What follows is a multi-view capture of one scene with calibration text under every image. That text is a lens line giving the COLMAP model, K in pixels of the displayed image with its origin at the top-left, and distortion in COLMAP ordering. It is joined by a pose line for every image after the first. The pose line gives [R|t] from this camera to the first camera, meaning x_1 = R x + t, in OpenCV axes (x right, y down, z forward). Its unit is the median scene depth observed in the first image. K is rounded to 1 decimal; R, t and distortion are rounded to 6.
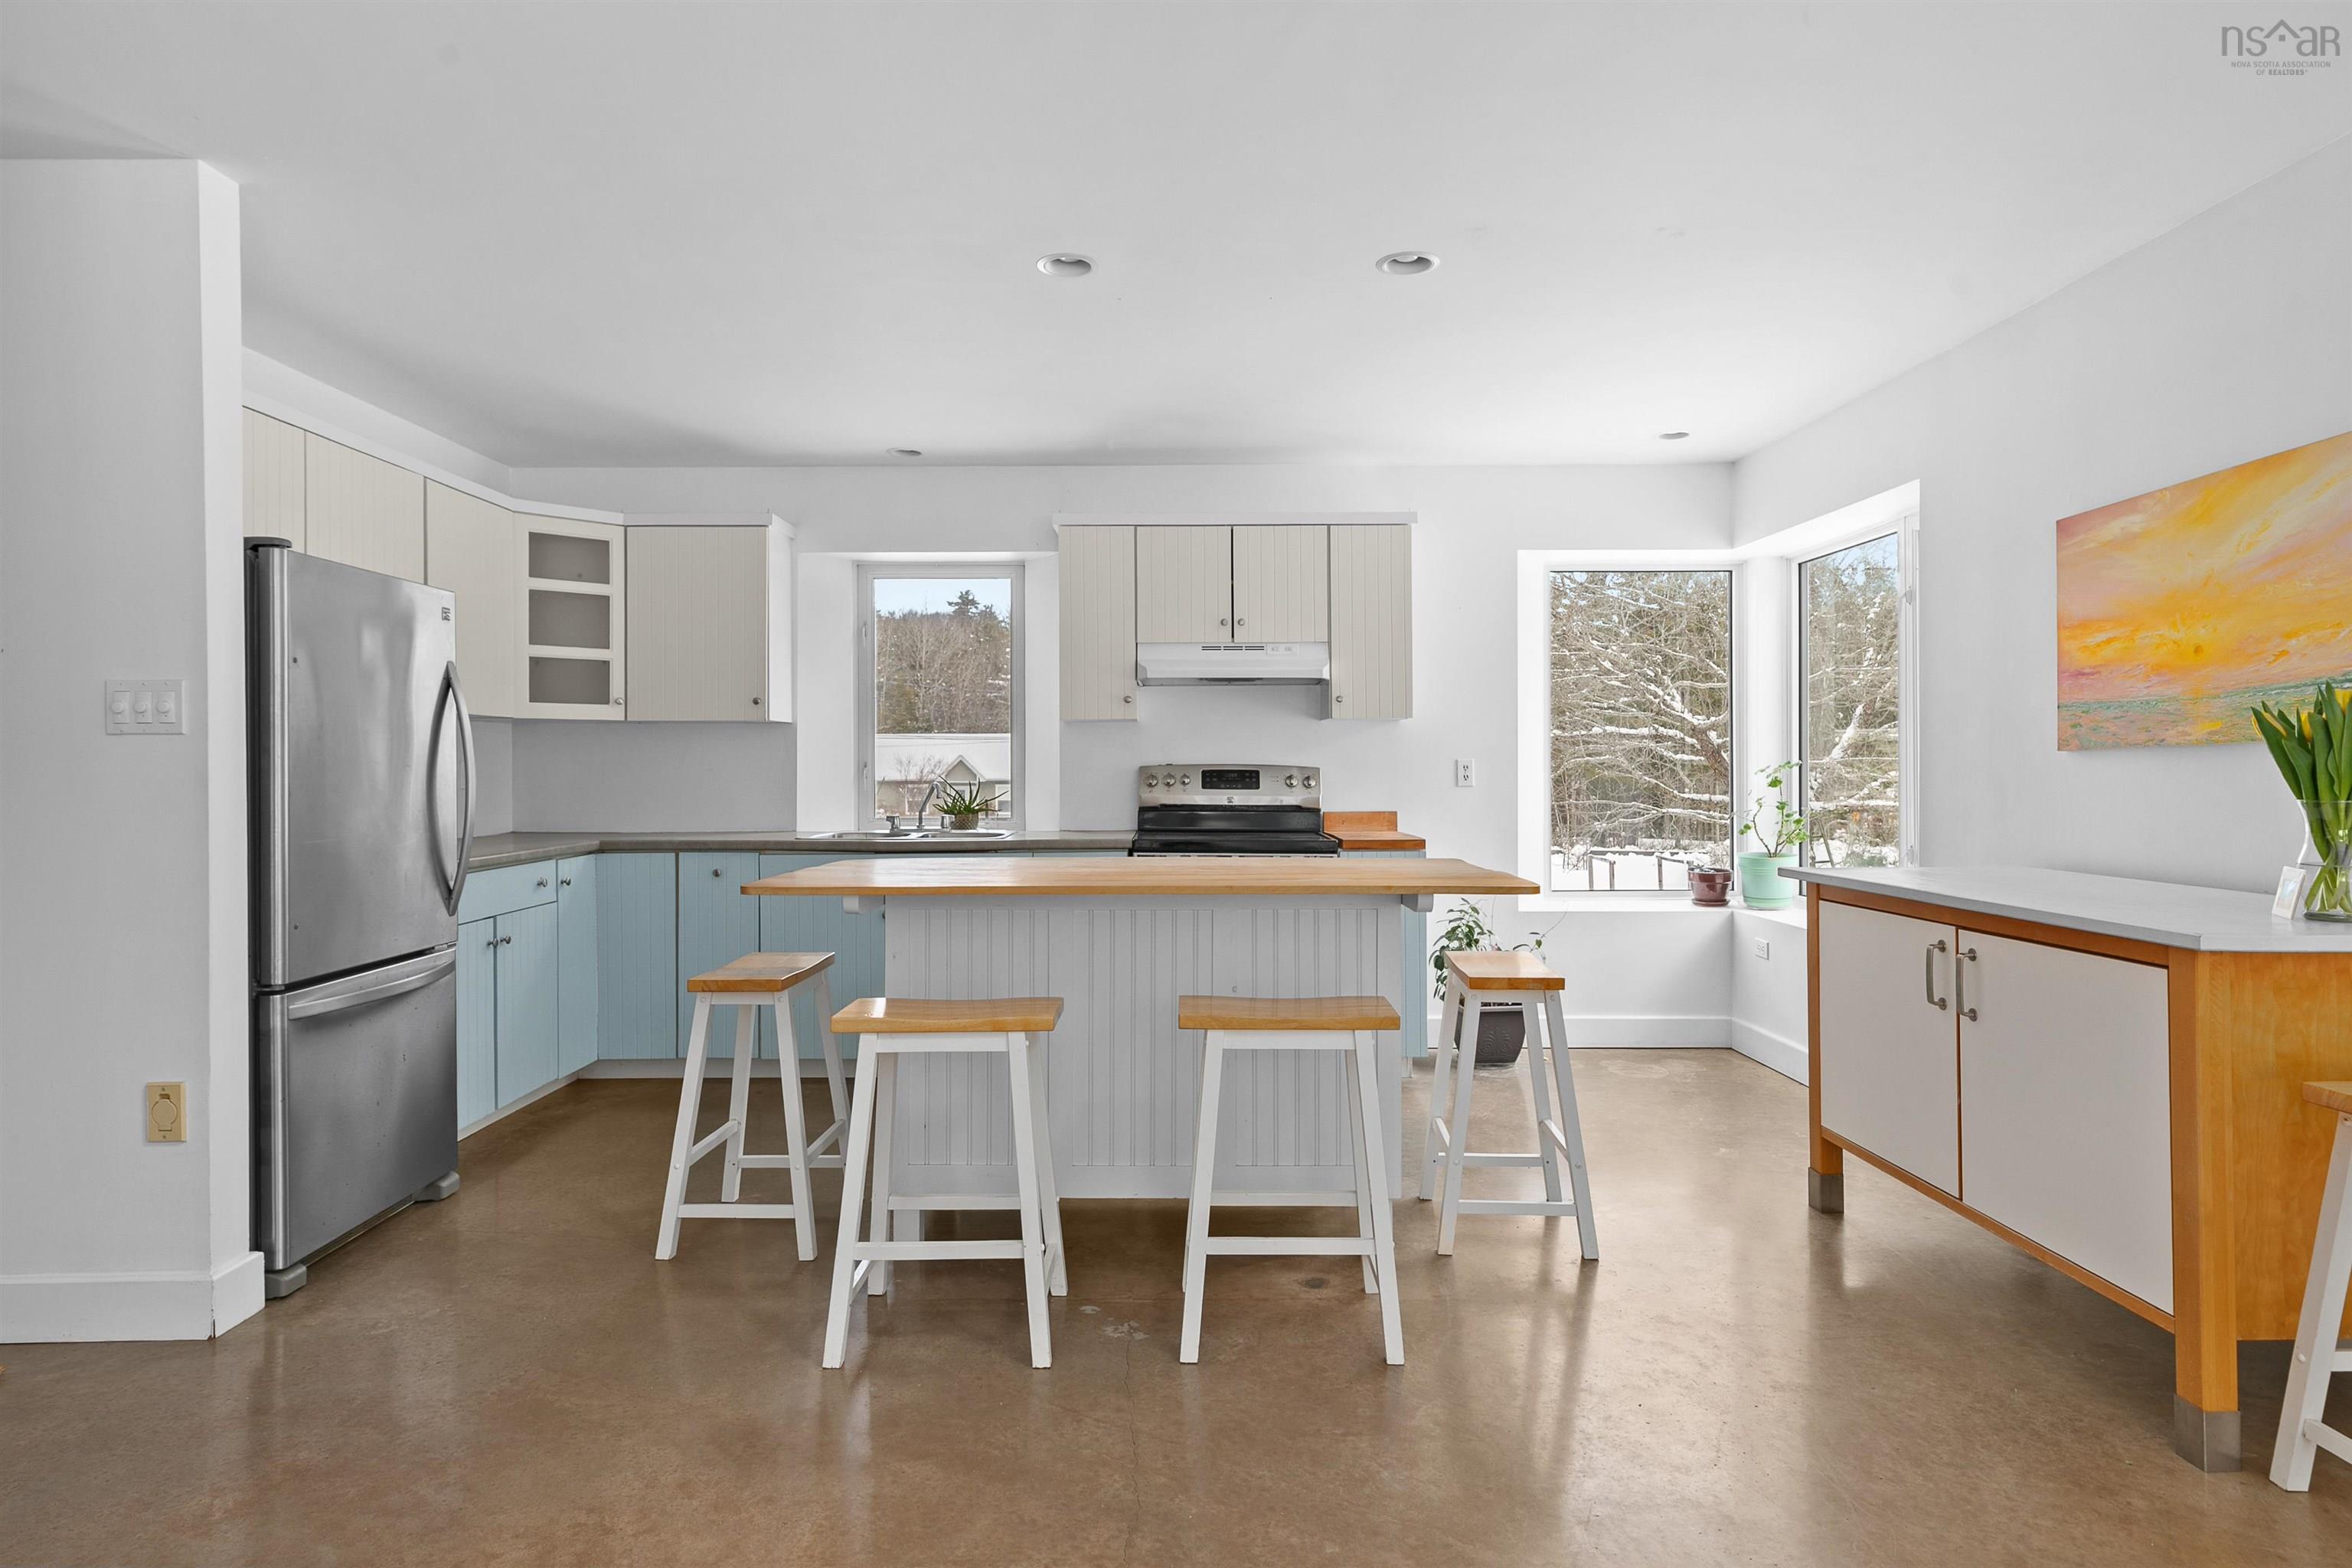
lens RADIAL K [[1263.8, 0, 1163.3], [0, 1263.8, 774.9], [0, 0, 1]] dist [-0.017547, 0.002358]
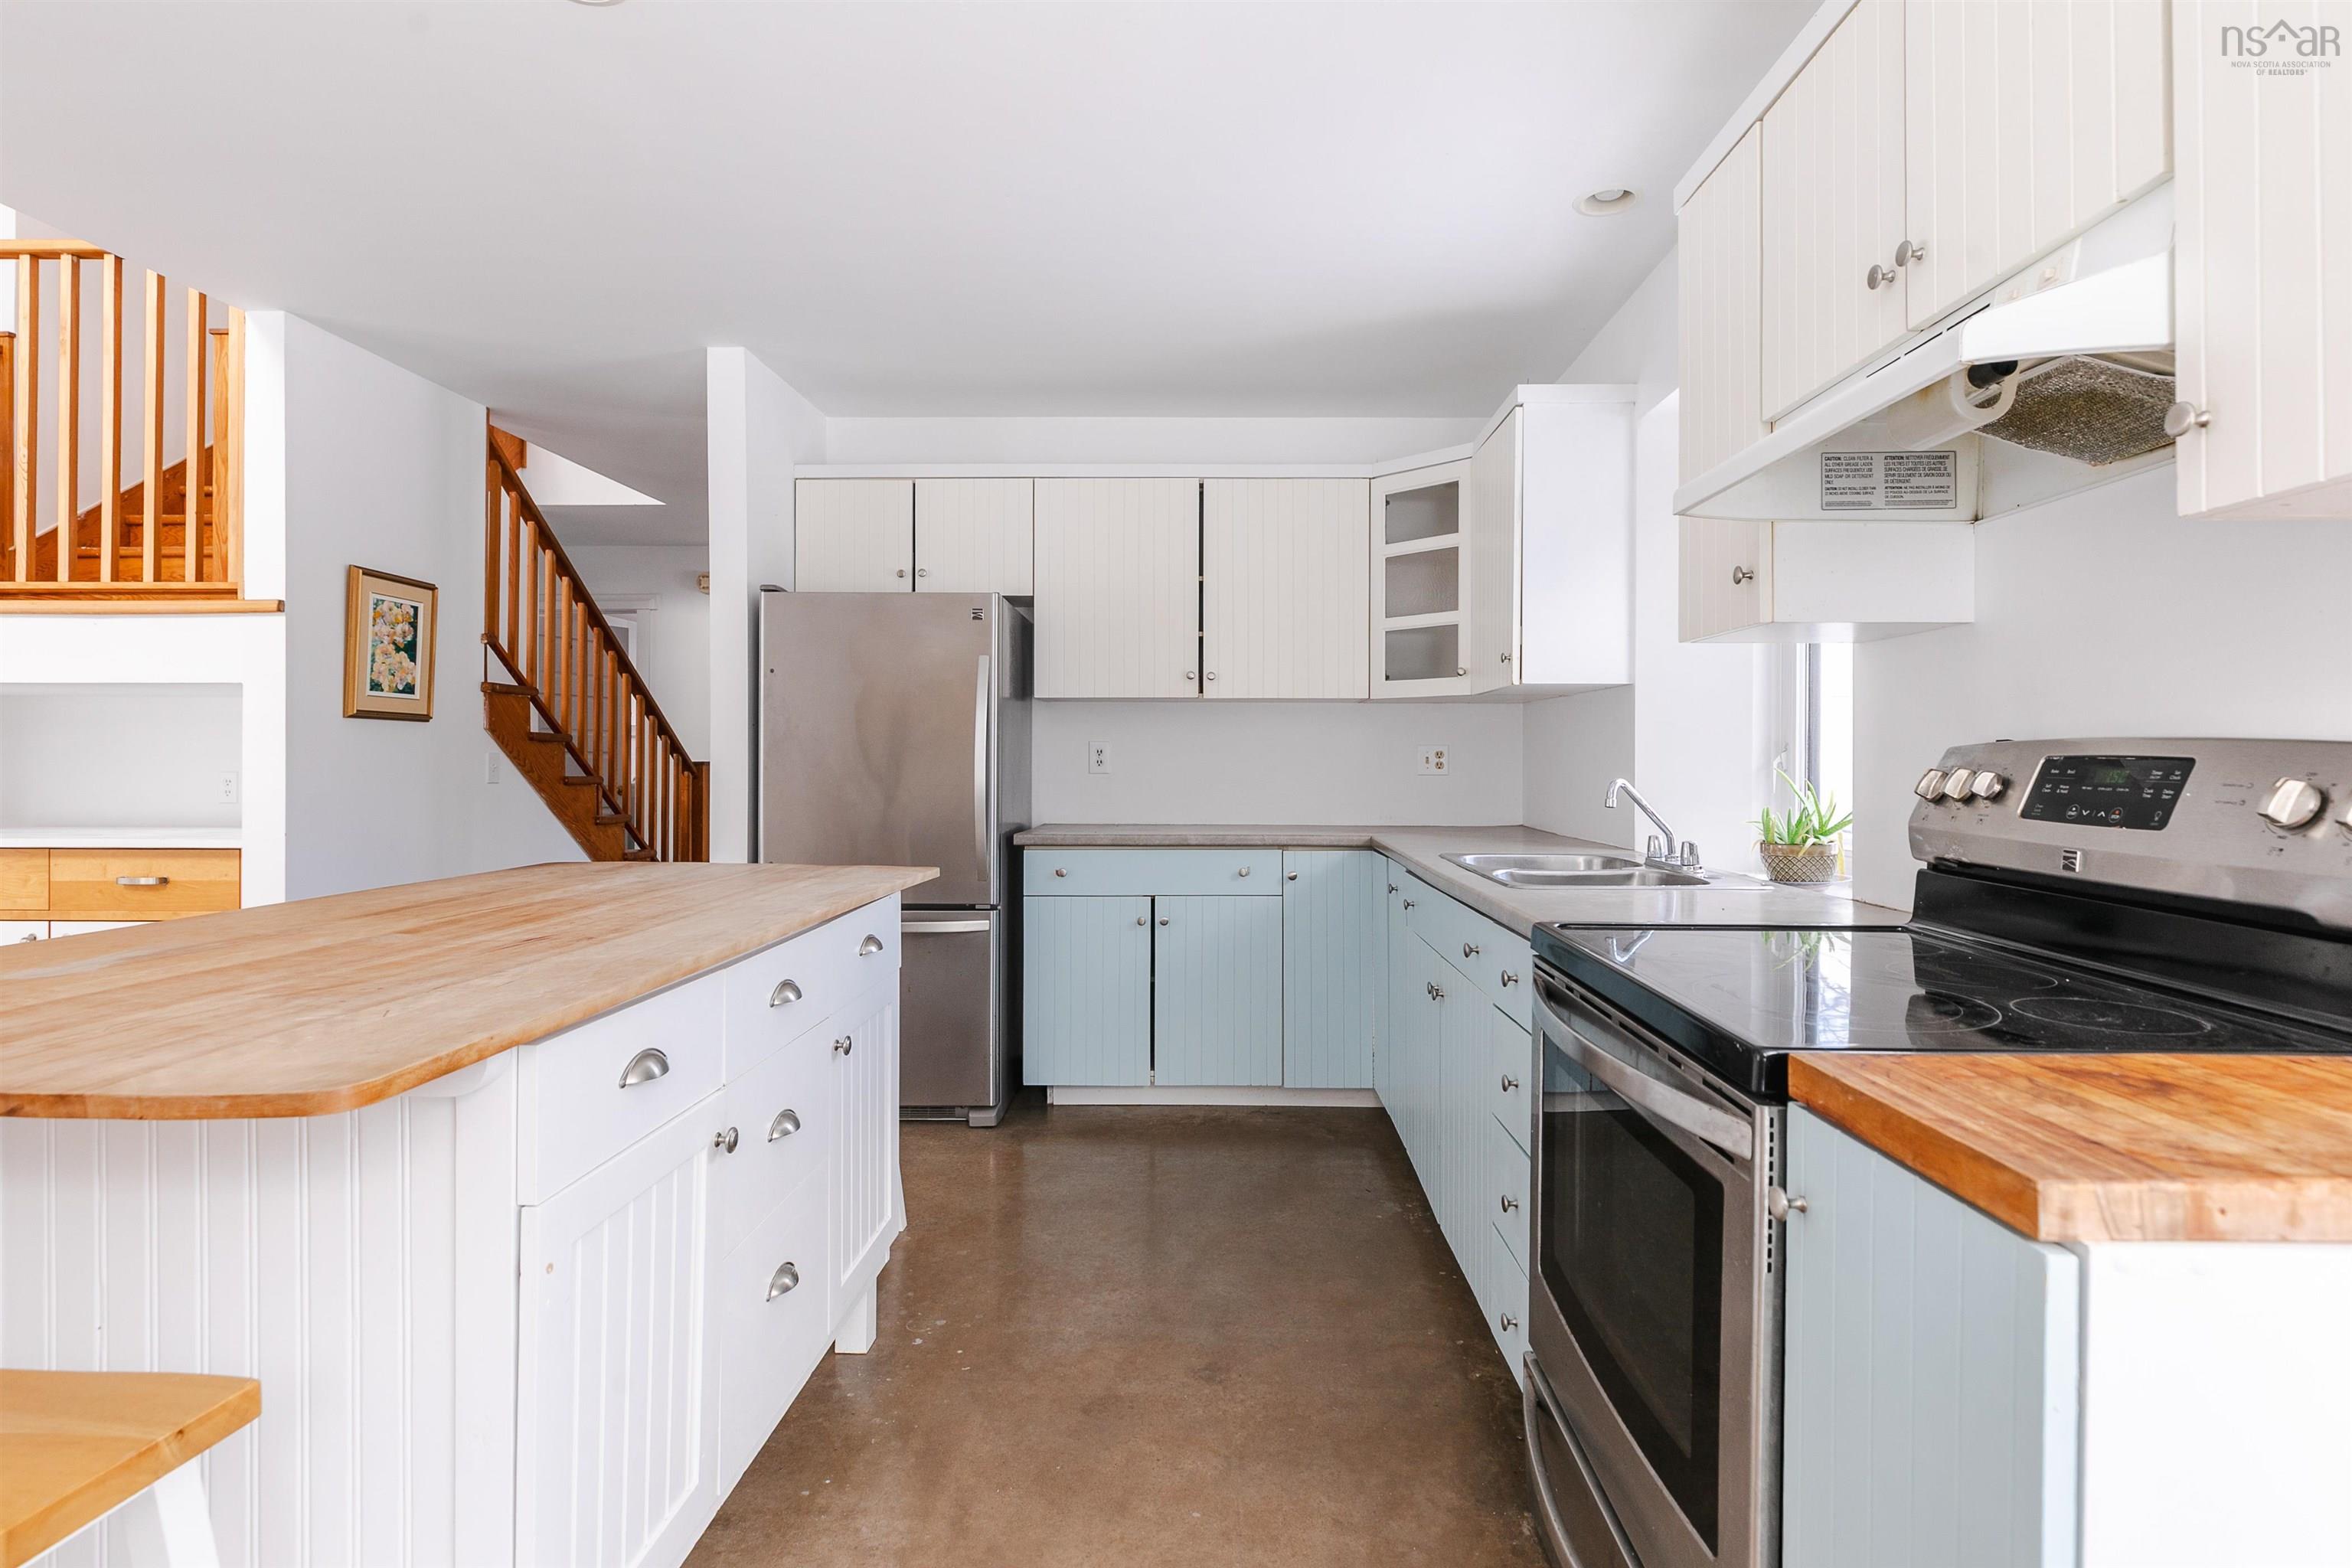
lens RADIAL K [[1165.3, 0, 1200.9], [0, 1165.3, 767.2], [0, 0, 1]] dist [-0.007260, 0.000619]
pose [[-0.007189, 0.010556, -0.999918, 0.336654], [-0.010924, 0.999884, 0.010634, -0.002386], [0.999914, 0.011000, -0.007072, 0.841325]]
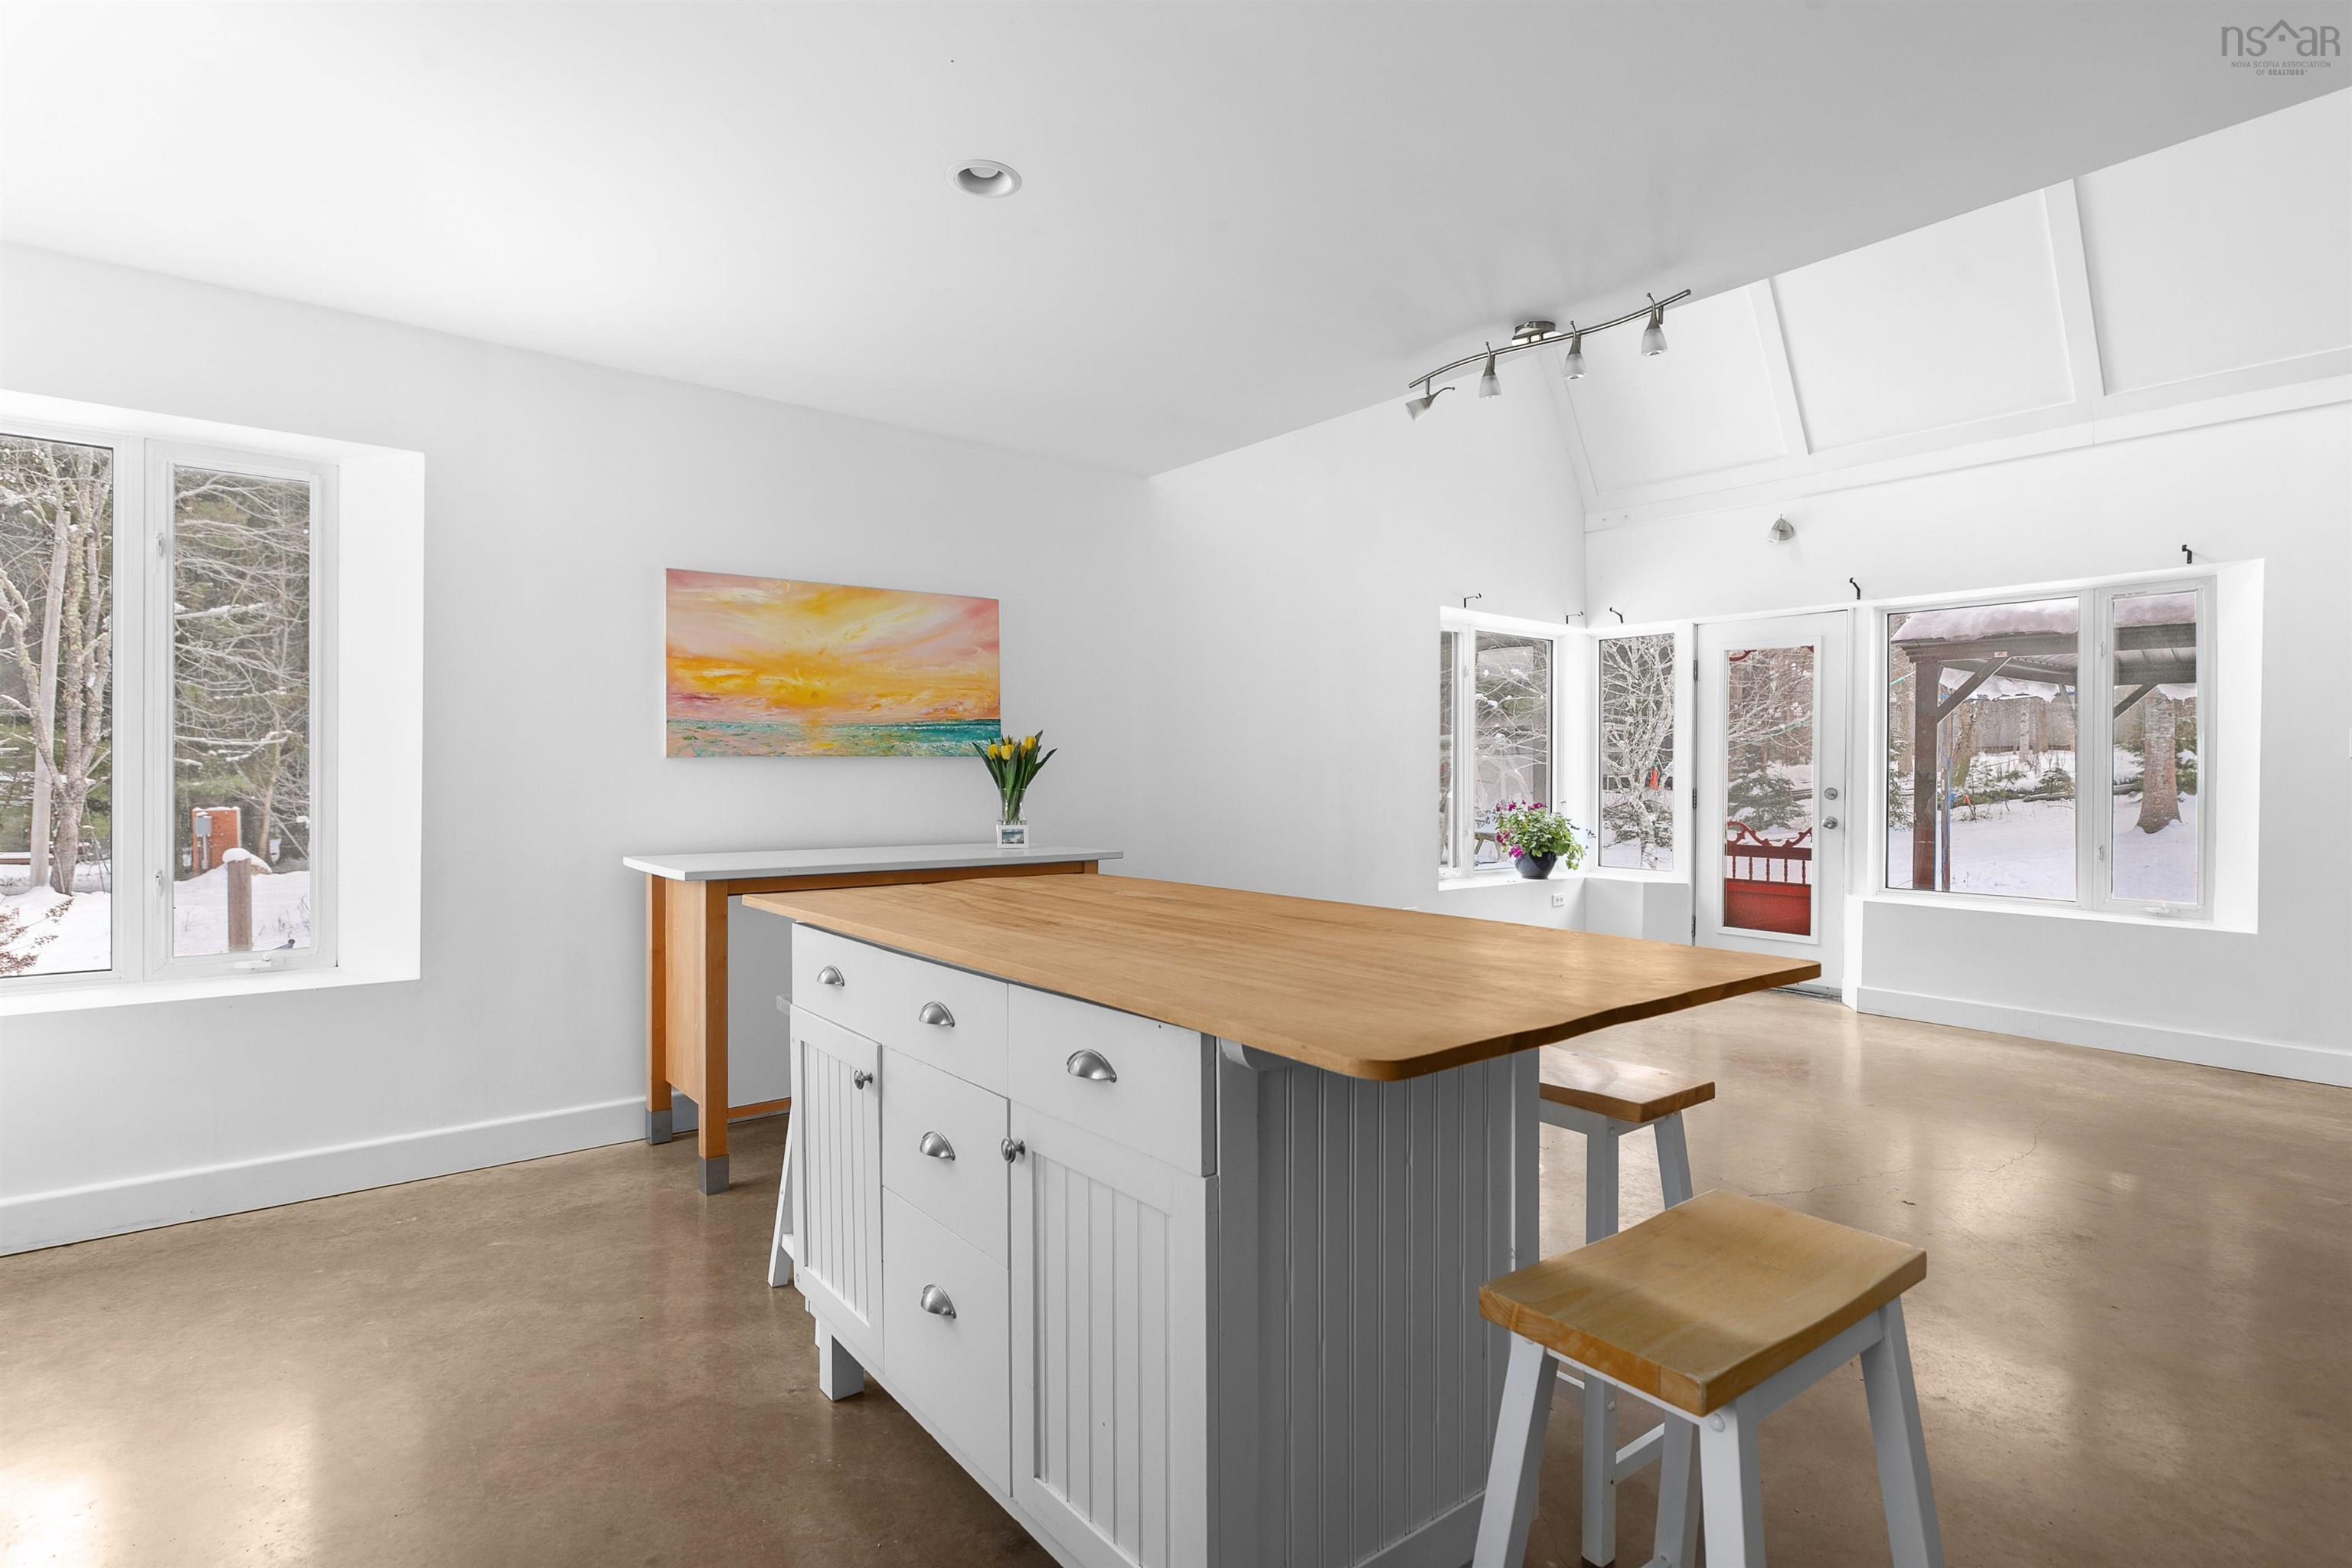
lens RADIAL K [[1165.3, 0, 1156.2], [0, 1165.3, 772.8], [0, 0, 1]] dist [-0.007260, 0.000619]
pose [[-0.628502, 0.000909, 0.777807, -0.304719], [0.001859, 0.999998, 0.000333, -0.002767], [-0.777806, 0.001656, -0.628503, 0.885652]]
